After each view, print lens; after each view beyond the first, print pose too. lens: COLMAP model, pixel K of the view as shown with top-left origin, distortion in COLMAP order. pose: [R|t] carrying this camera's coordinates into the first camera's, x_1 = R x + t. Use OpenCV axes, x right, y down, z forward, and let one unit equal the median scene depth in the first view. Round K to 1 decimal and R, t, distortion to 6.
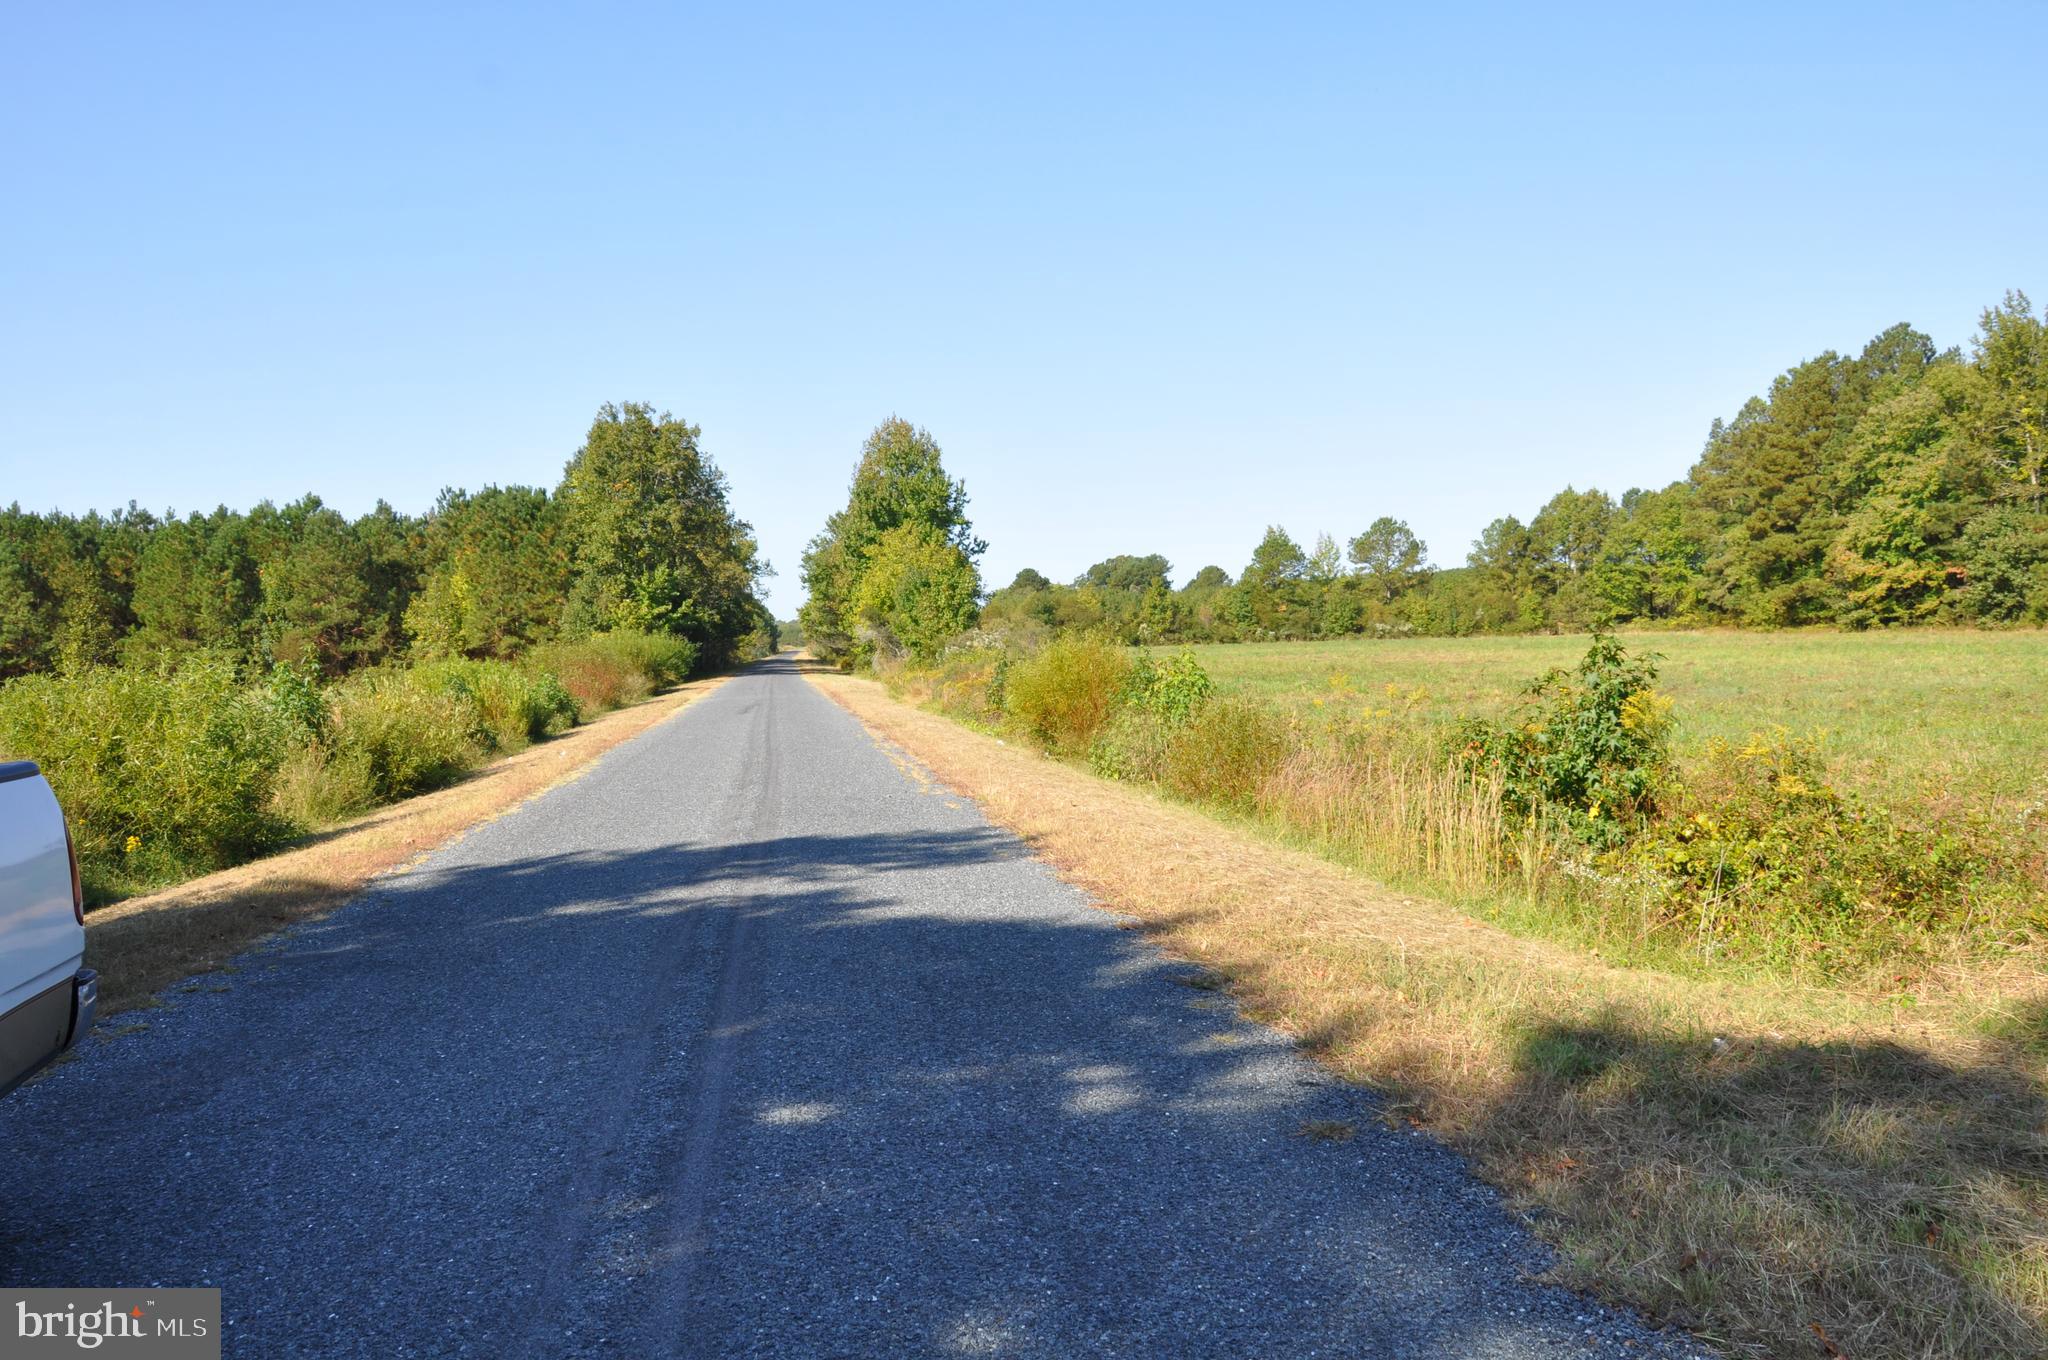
lens RADIAL K [[1596.7, 0, 1023.0], [0, 1596.7, 676.3], [0, 0, 1]] dist [-0.148981, 0.110171]
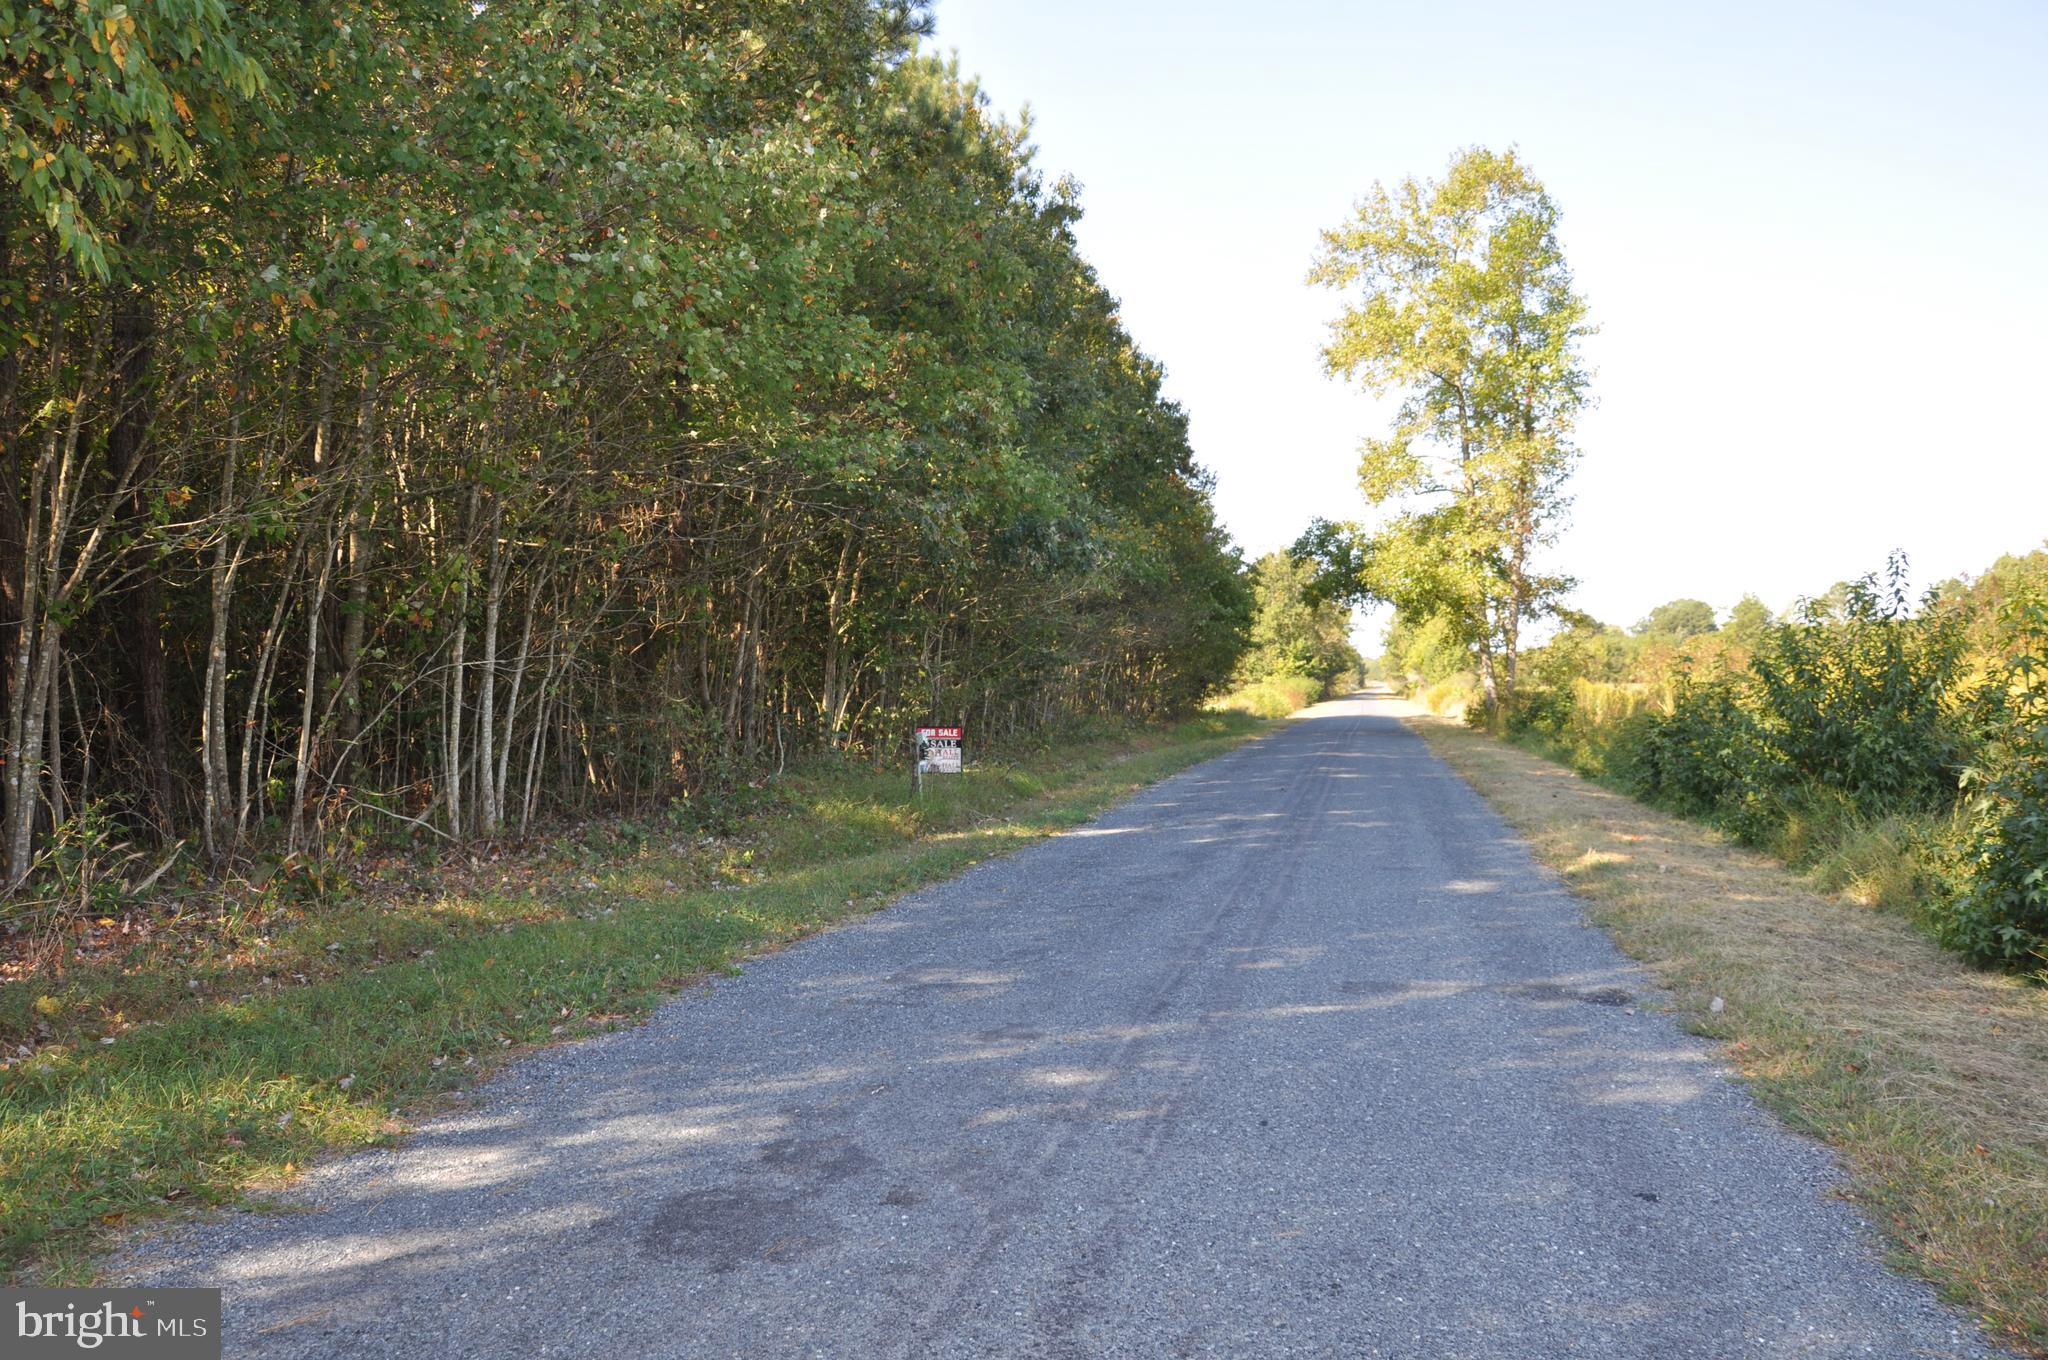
lens RADIAL K [[1596.7, 0, 1022.7], [0, 1596.7, 682.1], [0, 0, 1]] dist [-0.148981, 0.110171]
pose [[0.933749, 0.002306, -0.357922, 0.110851], [-0.008686, 0.999831, -0.016218, 0.010059], [0.357824, 0.018252, 0.933611, -0.711115]]
